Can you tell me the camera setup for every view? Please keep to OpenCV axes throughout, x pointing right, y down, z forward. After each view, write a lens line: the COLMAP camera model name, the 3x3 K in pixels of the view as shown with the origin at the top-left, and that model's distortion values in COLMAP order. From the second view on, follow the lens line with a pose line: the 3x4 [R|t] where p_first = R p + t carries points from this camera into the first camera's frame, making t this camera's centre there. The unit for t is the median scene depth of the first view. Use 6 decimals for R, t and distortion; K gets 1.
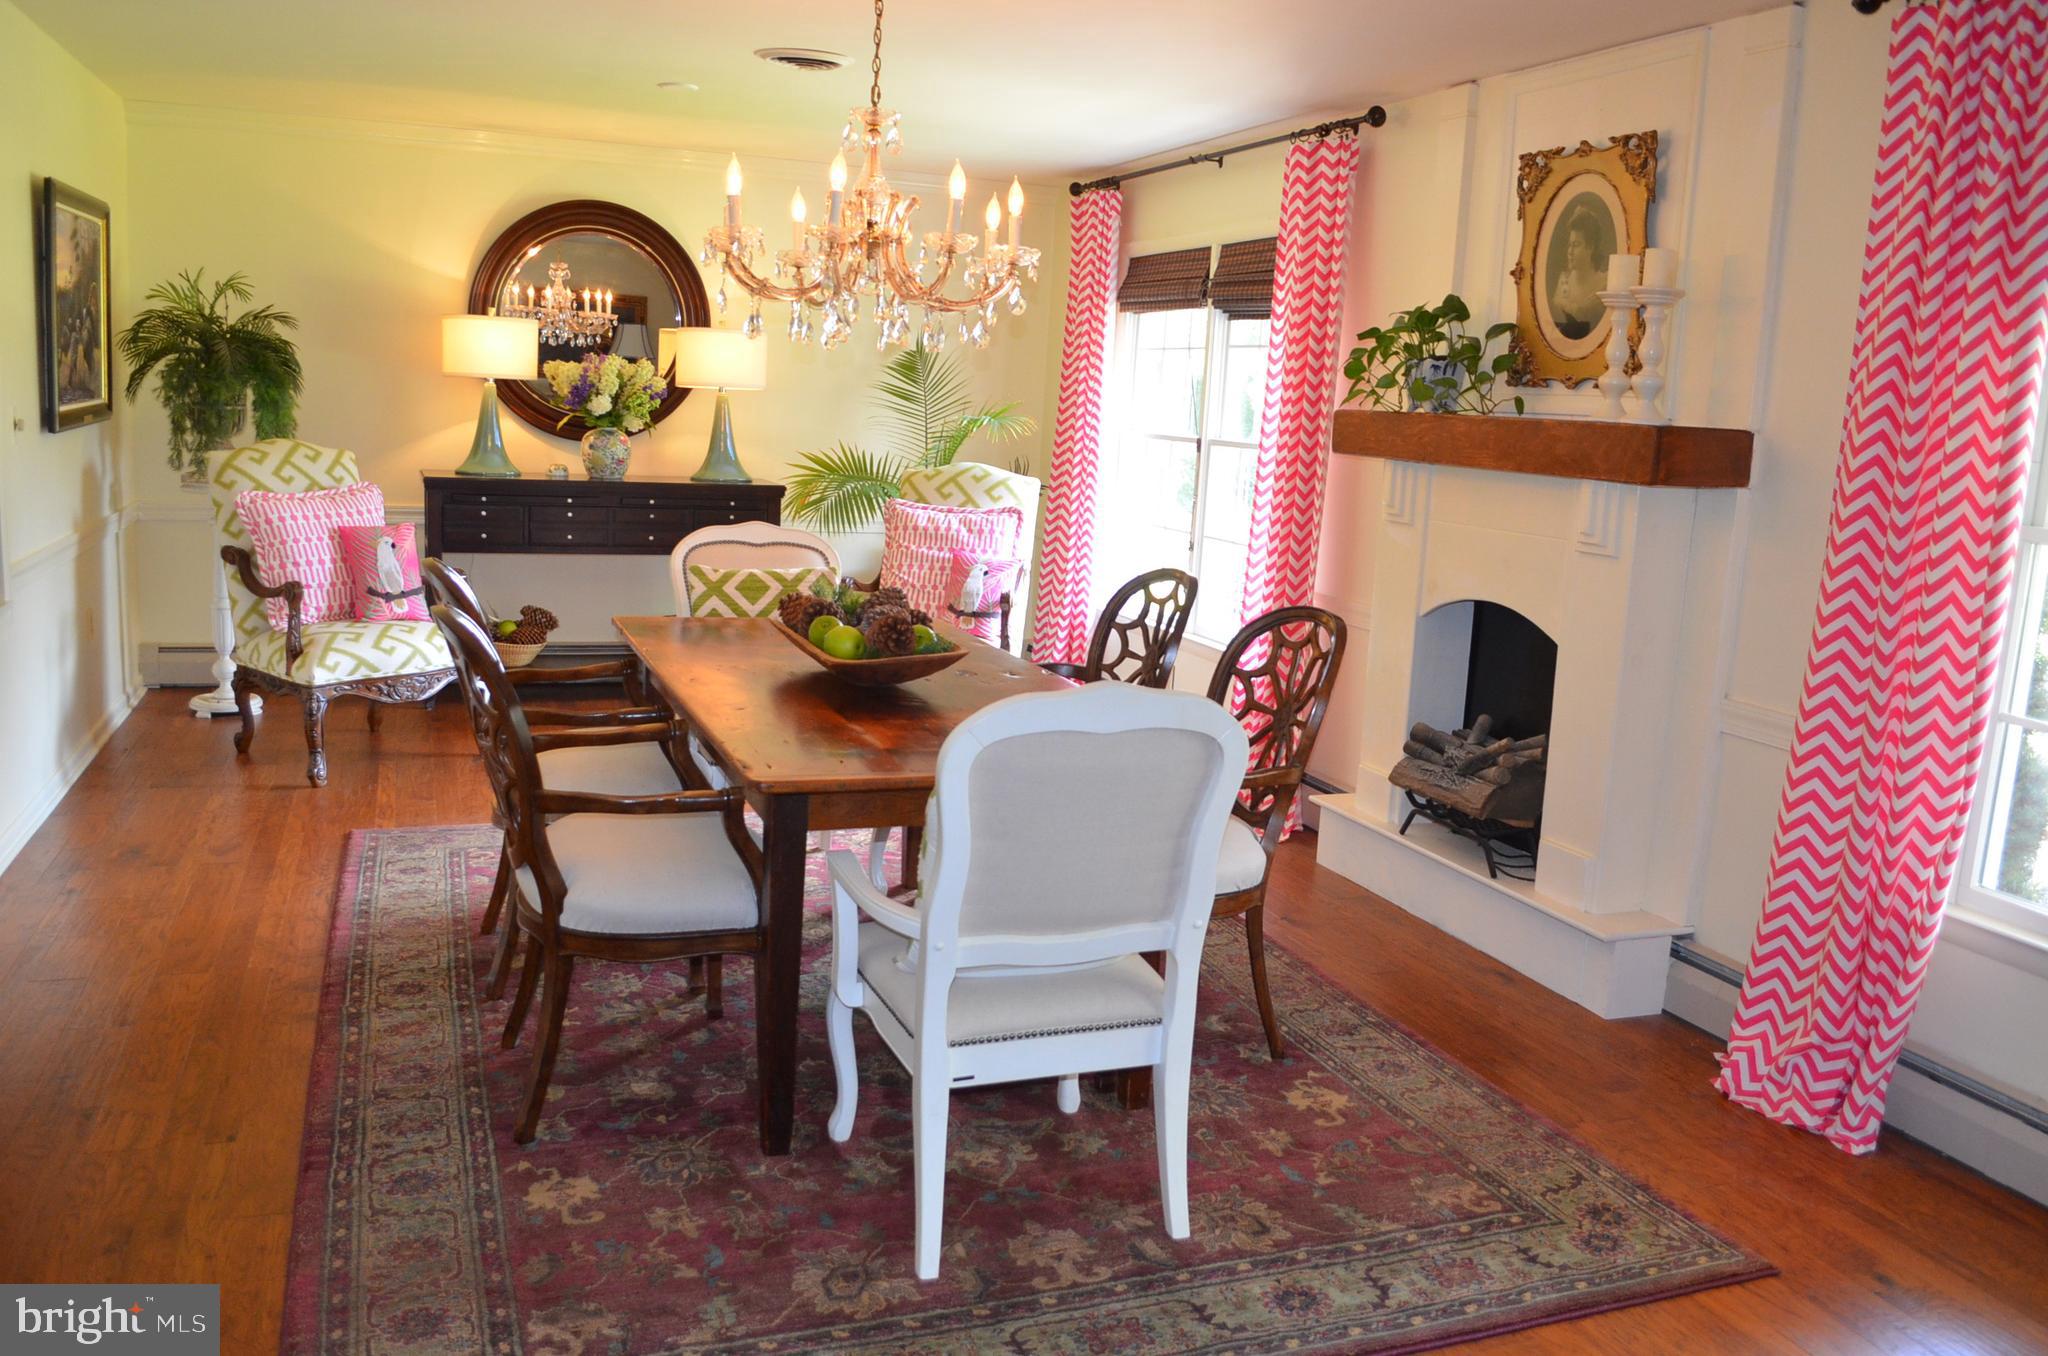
lens RADIAL K [[1609.5, 0, 1030.7], [0, 1609.5, 684.7], [0, 0, 1]] dist [-0.087097, 0.014931]
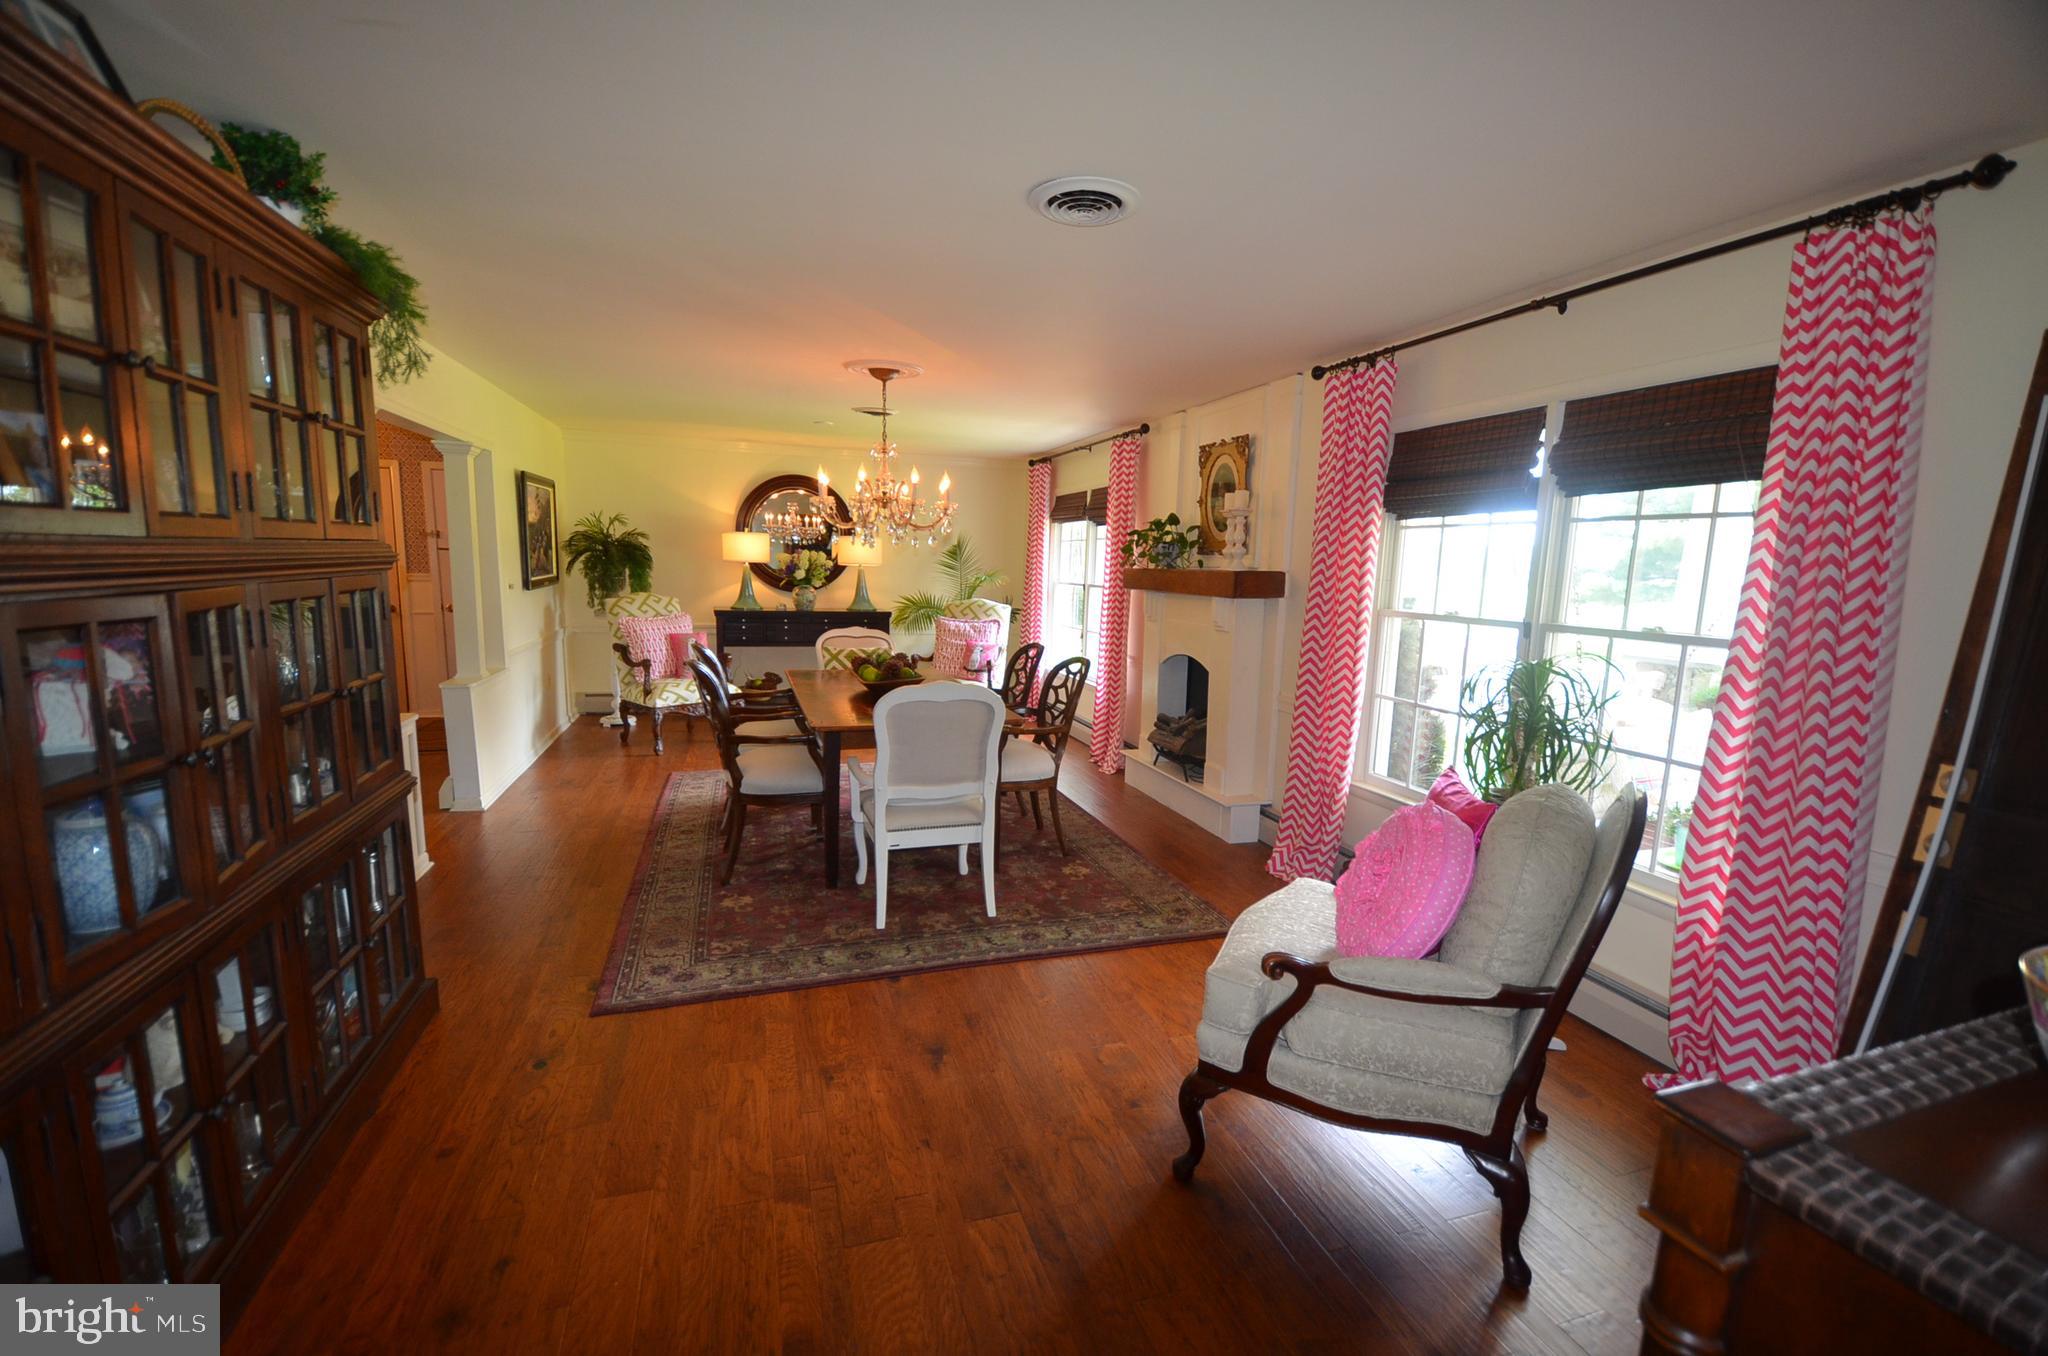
lens RADIAL K [[888.1, 0, 1039.4], [0, 888.1, 701.0], [0, 0, 1]] dist [0.010242, -0.018507]
pose [[0.998594, -0.018402, -0.049705, 0.165395], [0.017115, 0.999510, -0.026199, 0.043103], [0.050163, 0.025311, 0.998420, -0.231811]]
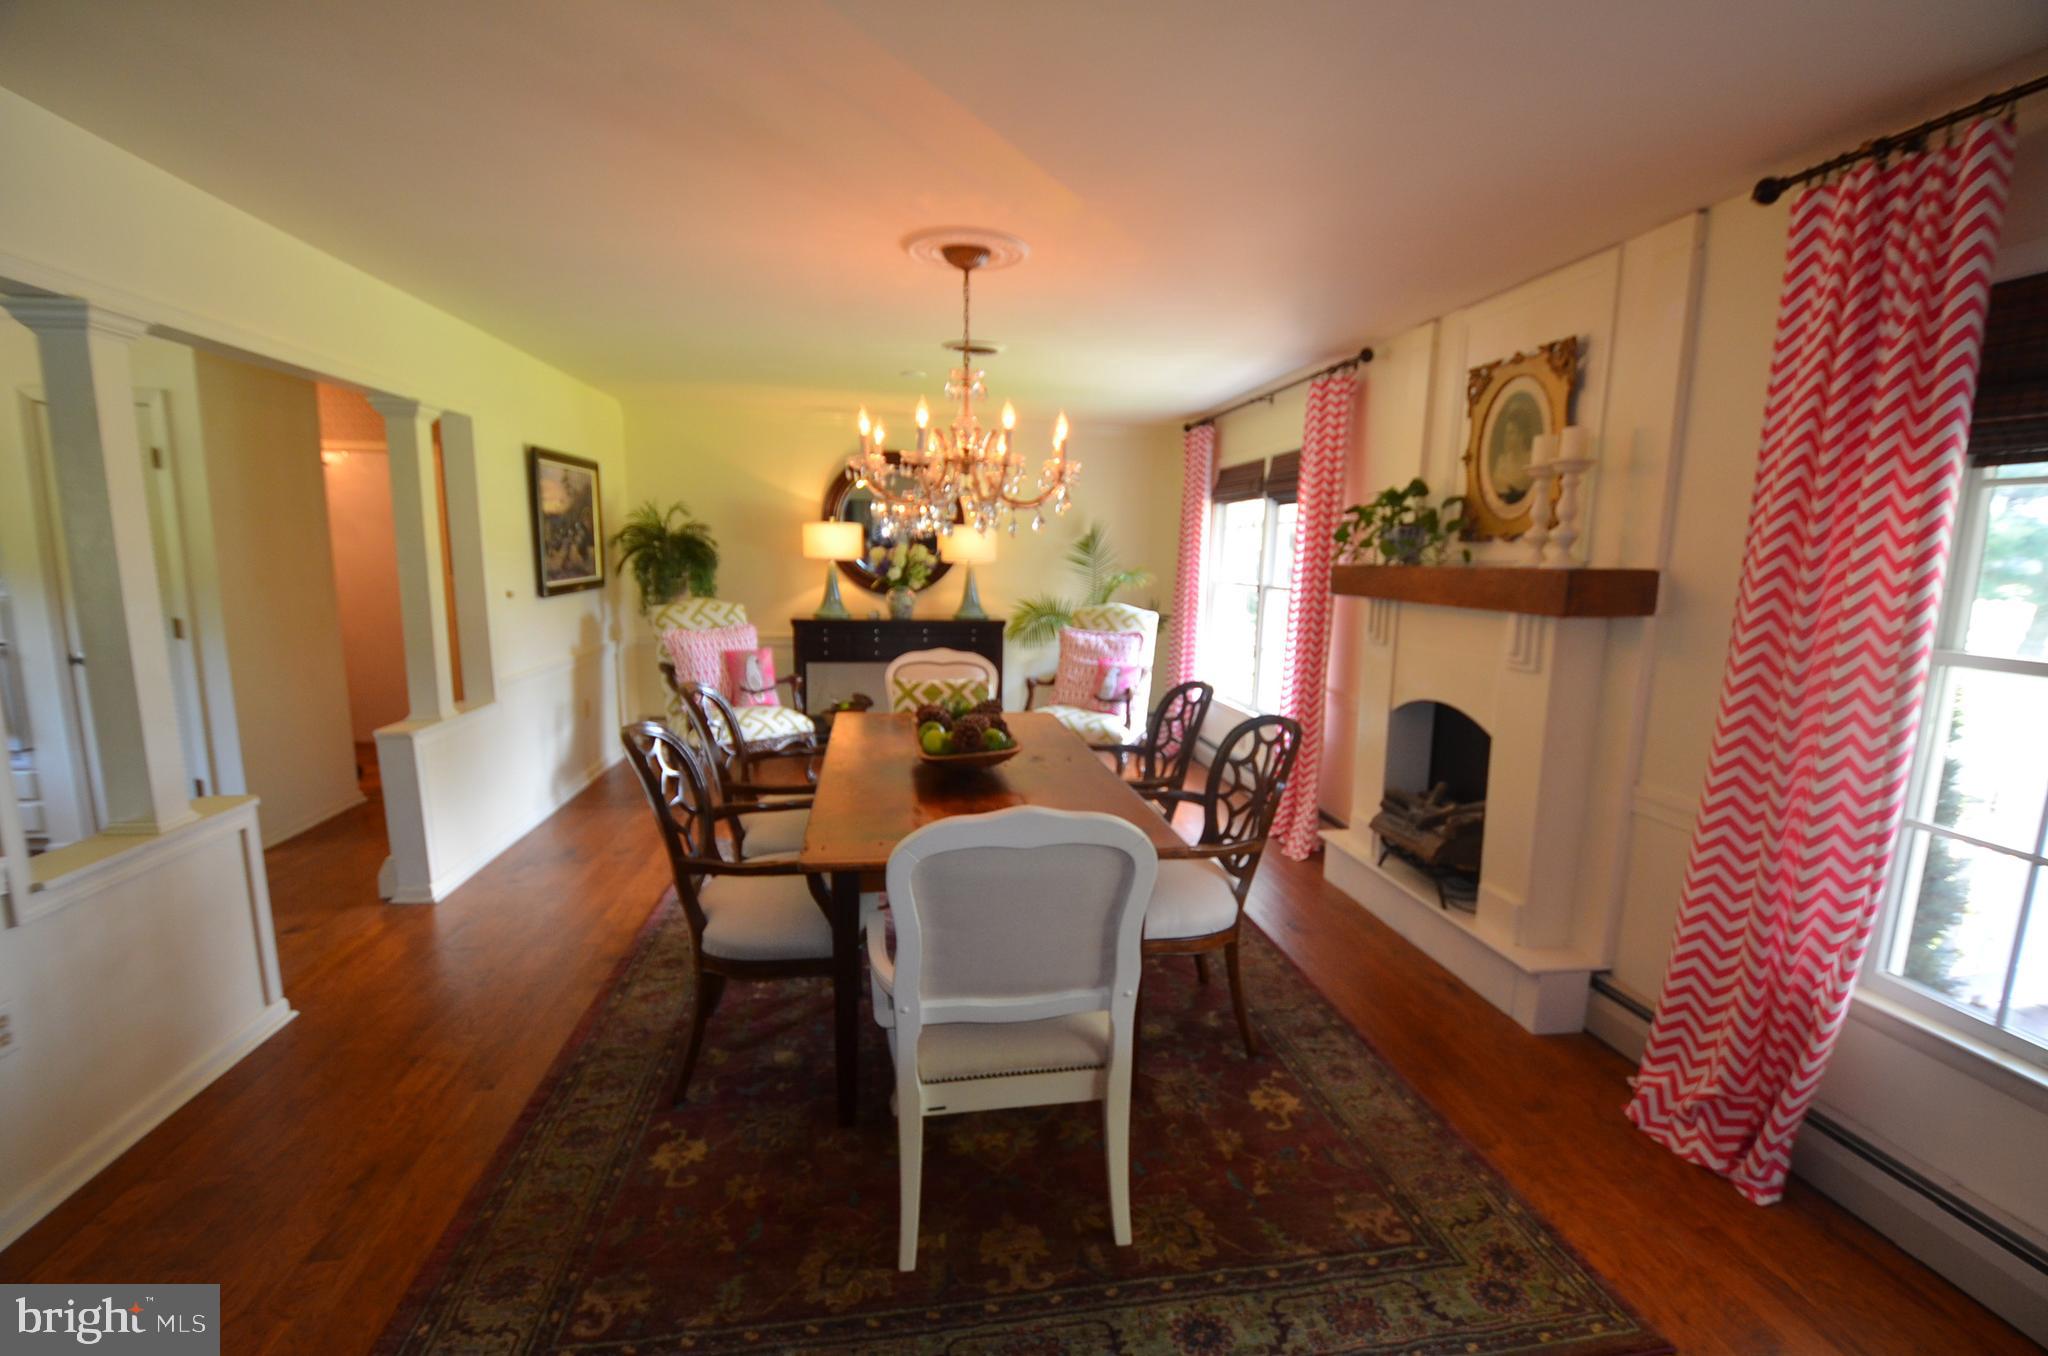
lens RADIAL K [[888.1, 0, 1040.6], [0, 888.1, 701.4], [0, 0, 1]] dist [0.010242, -0.018507]
pose [[0.978948, -0.001675, -0.204105, 0.120453], [-0.002293, 0.999813, -0.019201, -0.041403], [0.204099, 0.019265, 0.978761, 0.212421]]
